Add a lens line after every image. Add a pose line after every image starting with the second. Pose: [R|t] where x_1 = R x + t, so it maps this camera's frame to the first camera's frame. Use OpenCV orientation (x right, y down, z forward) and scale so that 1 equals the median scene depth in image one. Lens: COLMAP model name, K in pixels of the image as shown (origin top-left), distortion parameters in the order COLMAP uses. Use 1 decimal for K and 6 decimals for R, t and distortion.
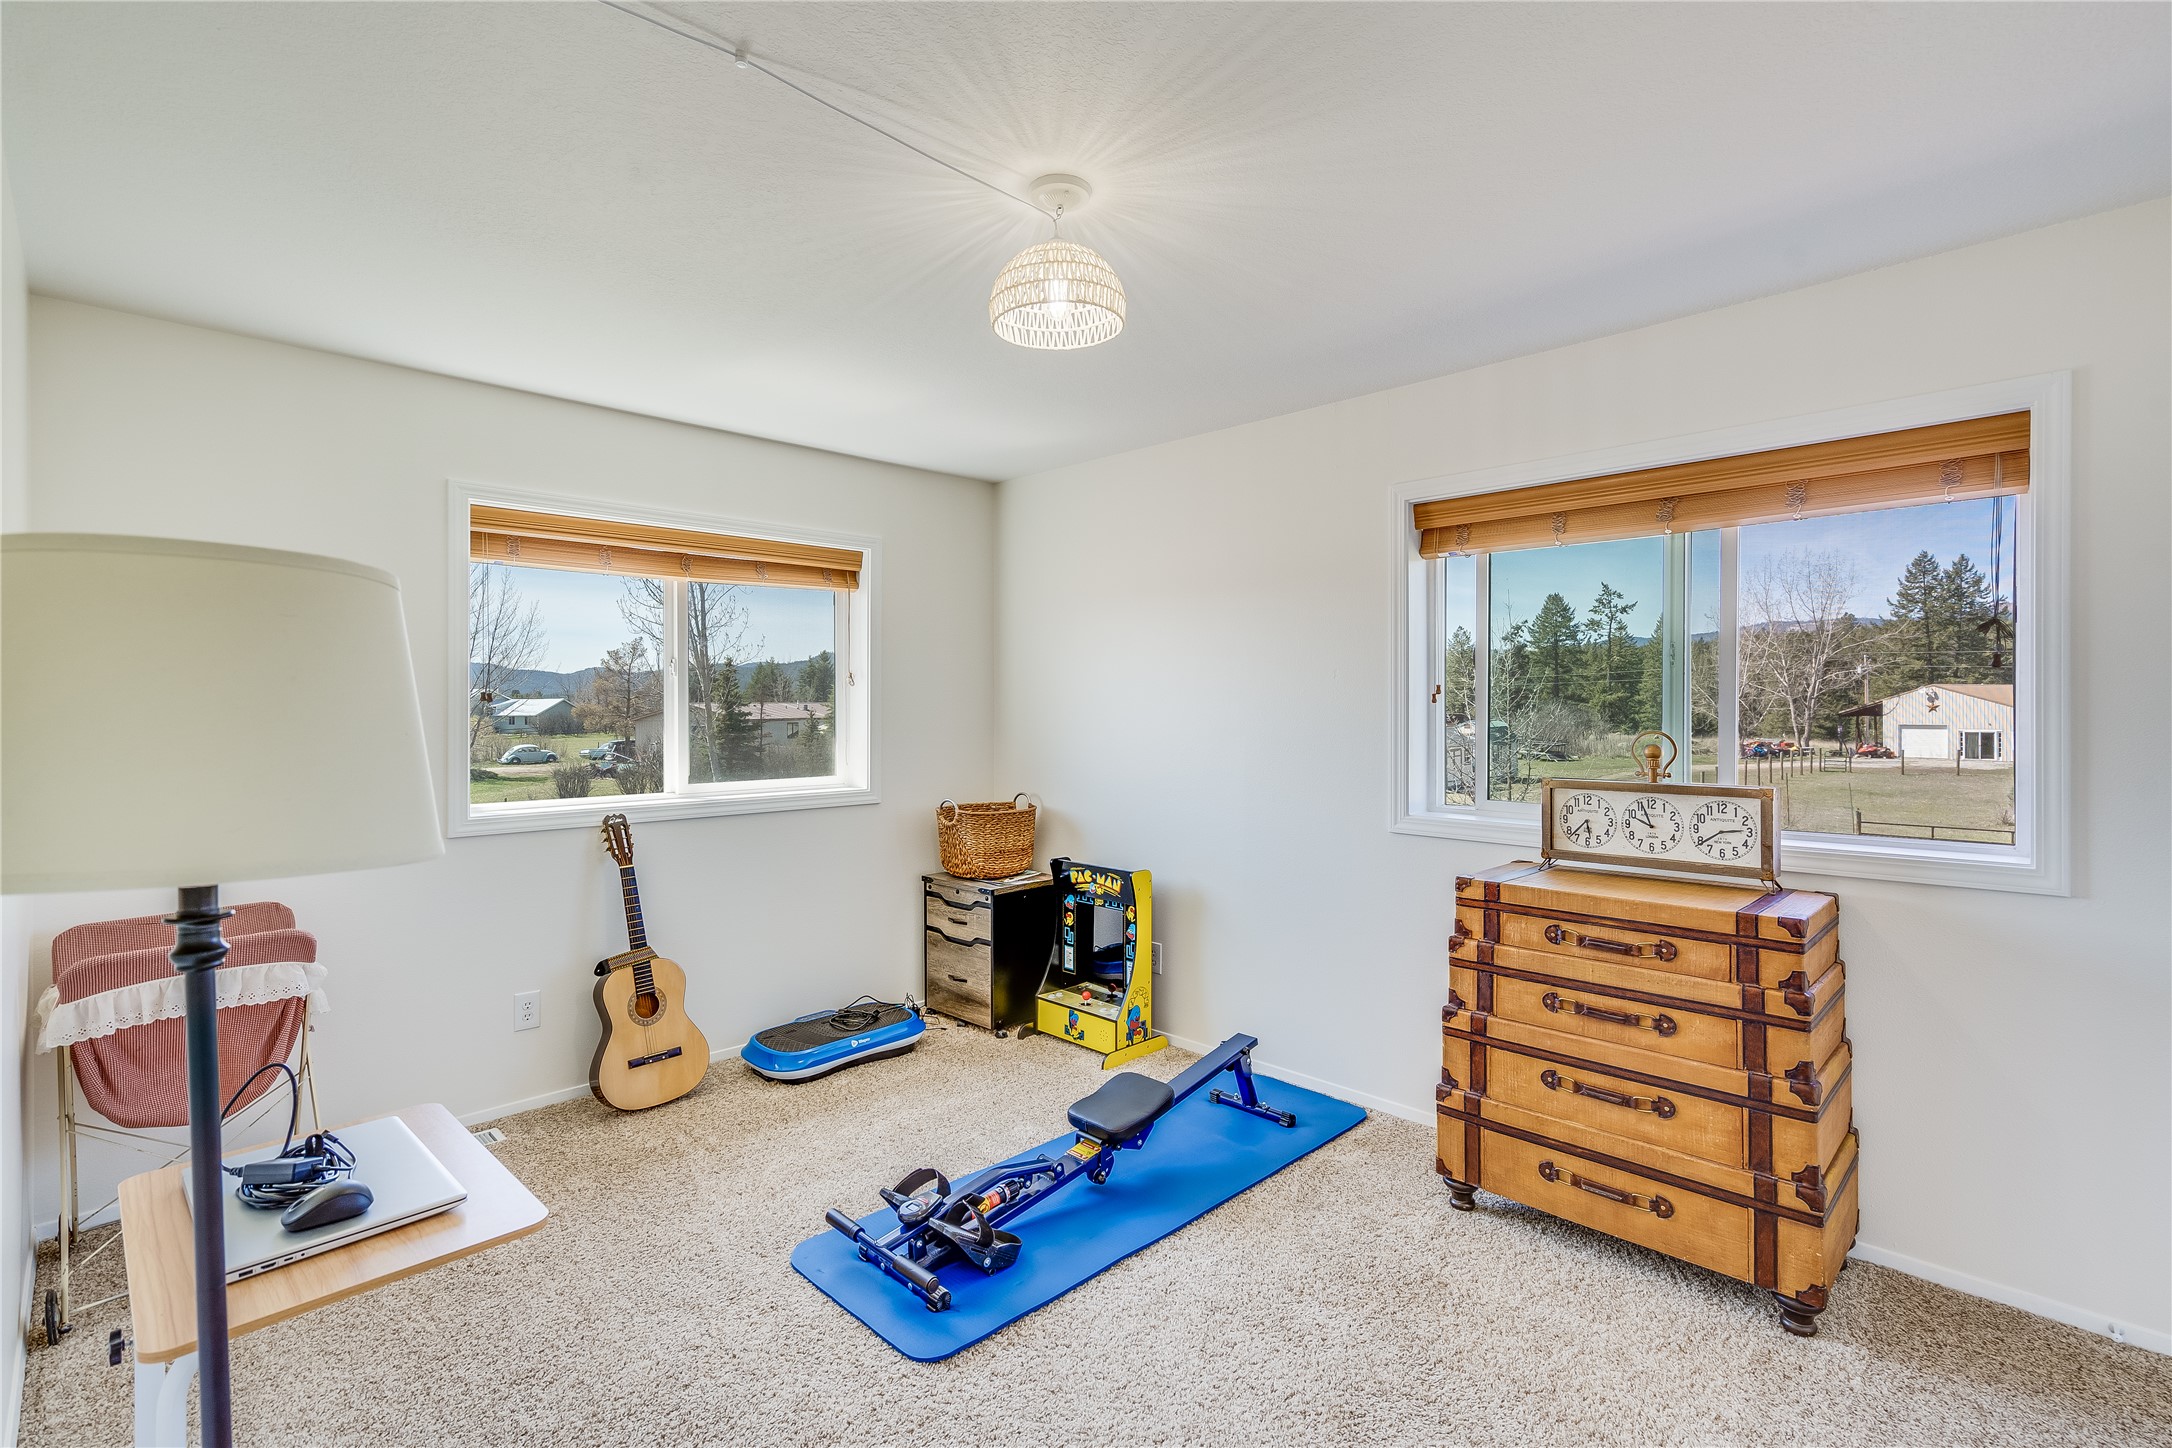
lens RADIAL K [[999.8, 0, 1100.5], [0, 999.8, 711.3], [0, 0, 1]] dist [-0.000663, 0.000073]
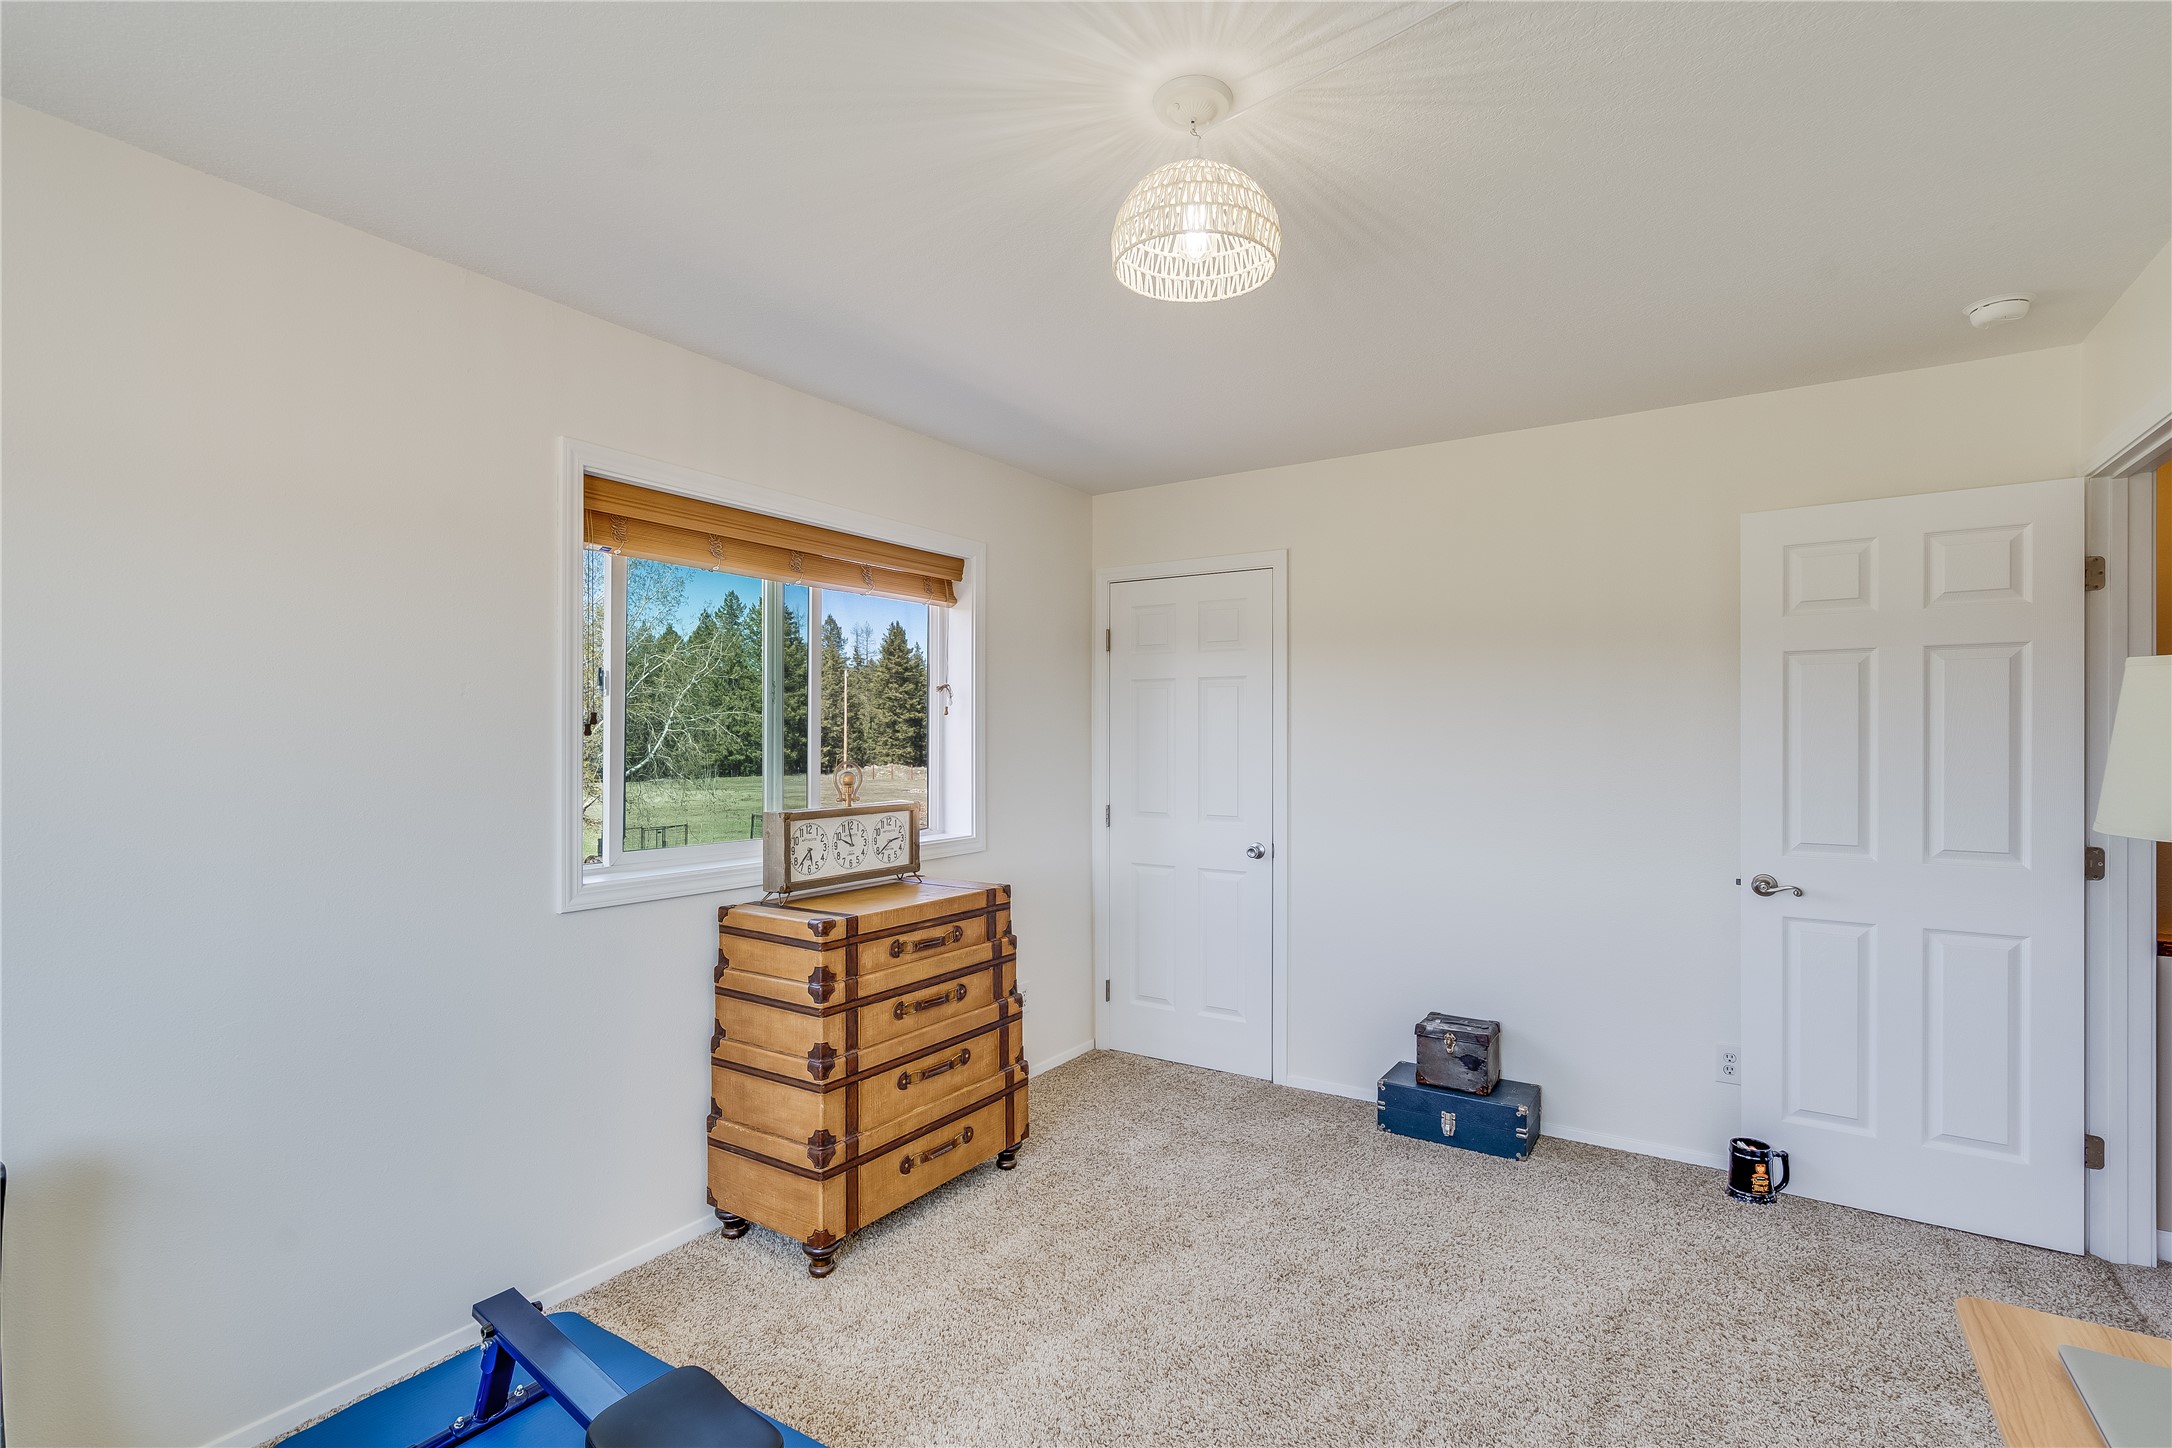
lens RADIAL K [[999.8, 0, 1102.1], [0, 999.8, 740.1], [0, 0, 1]] dist [-0.000663, 0.000073]
pose [[-0.199031, 0.000502, 0.979993, -0.660141], [0.006019, 0.999982, 0.000710, -0.003996], [-0.979975, 0.006040, -0.199030, 0.998391]]
